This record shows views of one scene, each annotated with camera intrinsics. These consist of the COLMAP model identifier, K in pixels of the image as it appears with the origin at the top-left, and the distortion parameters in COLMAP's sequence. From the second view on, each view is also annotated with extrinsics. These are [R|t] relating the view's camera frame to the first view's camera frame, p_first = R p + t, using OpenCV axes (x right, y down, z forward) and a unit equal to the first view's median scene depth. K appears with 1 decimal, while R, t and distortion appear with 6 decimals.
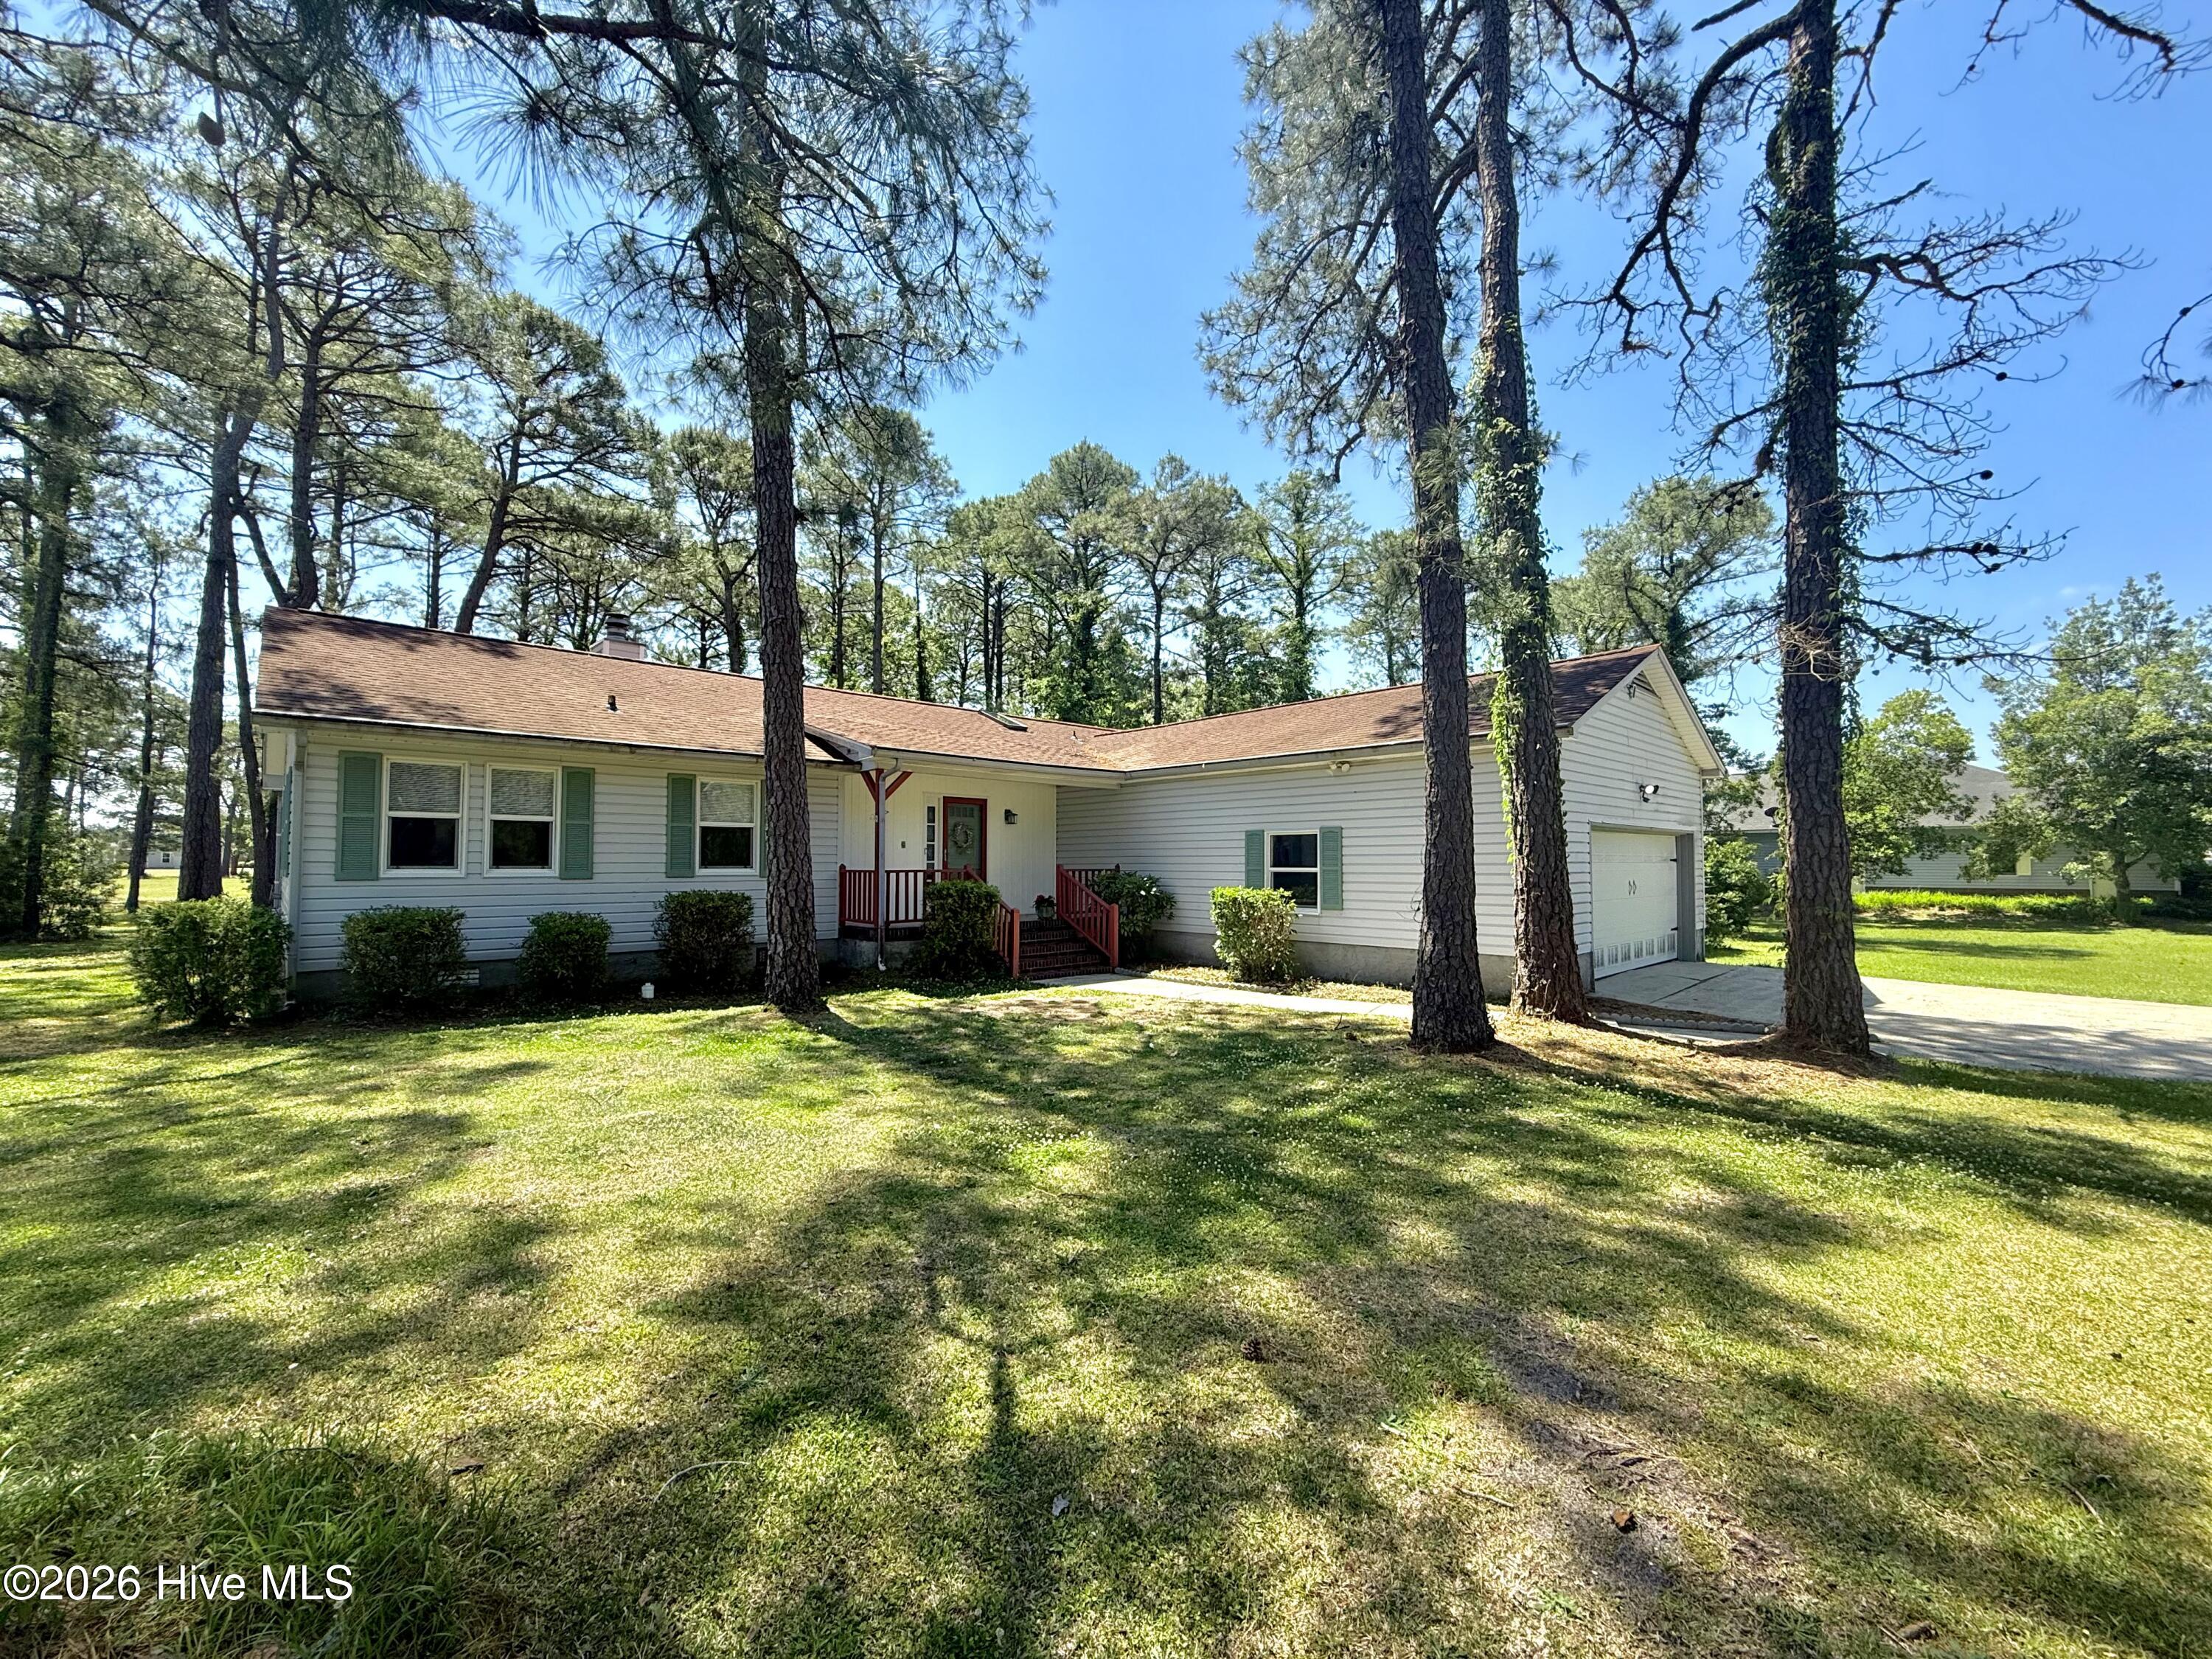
lens RADIAL K [[880.1, 0, 1103.2], [0, 880.1, 827.4], [0, 0, 1]] dist [0.000383, 0.000274]
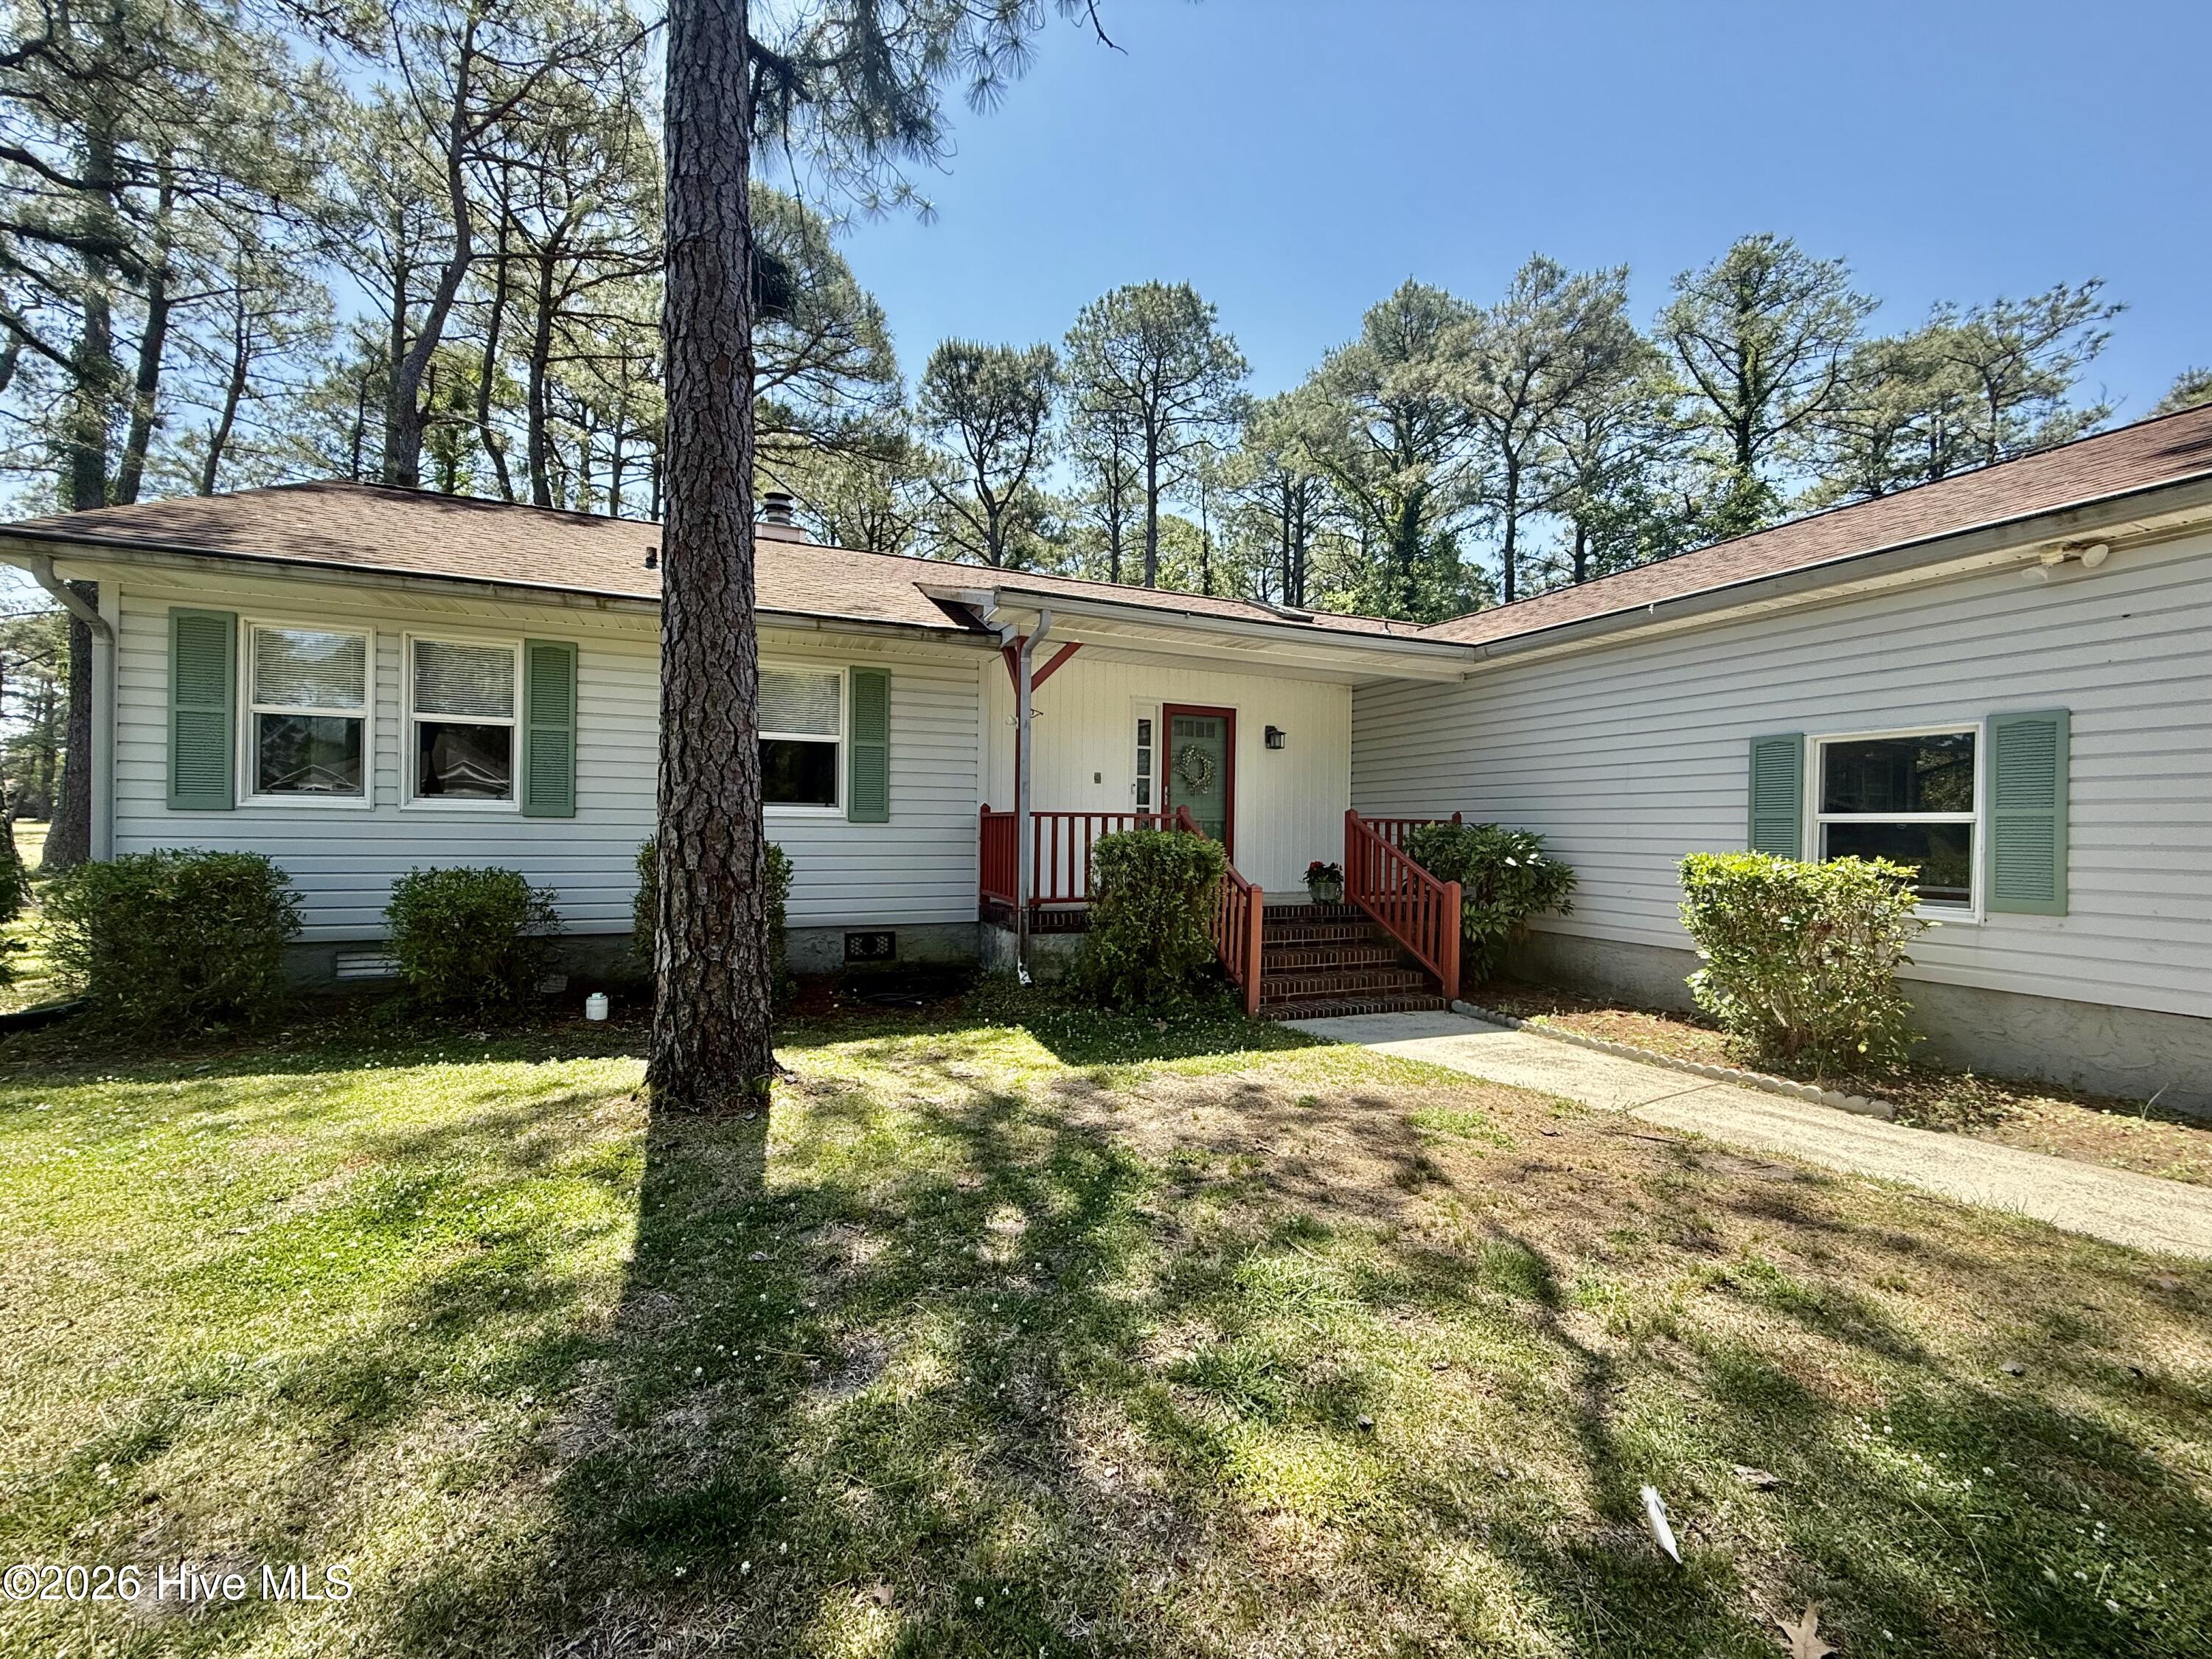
lens RADIAL K [[880.1, 0, 1097.6], [0, 880.1, 830.8], [0, 0, 1]] dist [0.000383, 0.000274]
pose [[0.936595, 0.012174, -0.350203, -0.002442], [0.001942, 0.999201, 0.039929, 0.034158], [0.350409, -0.038077, 0.935822, 0.418022]]
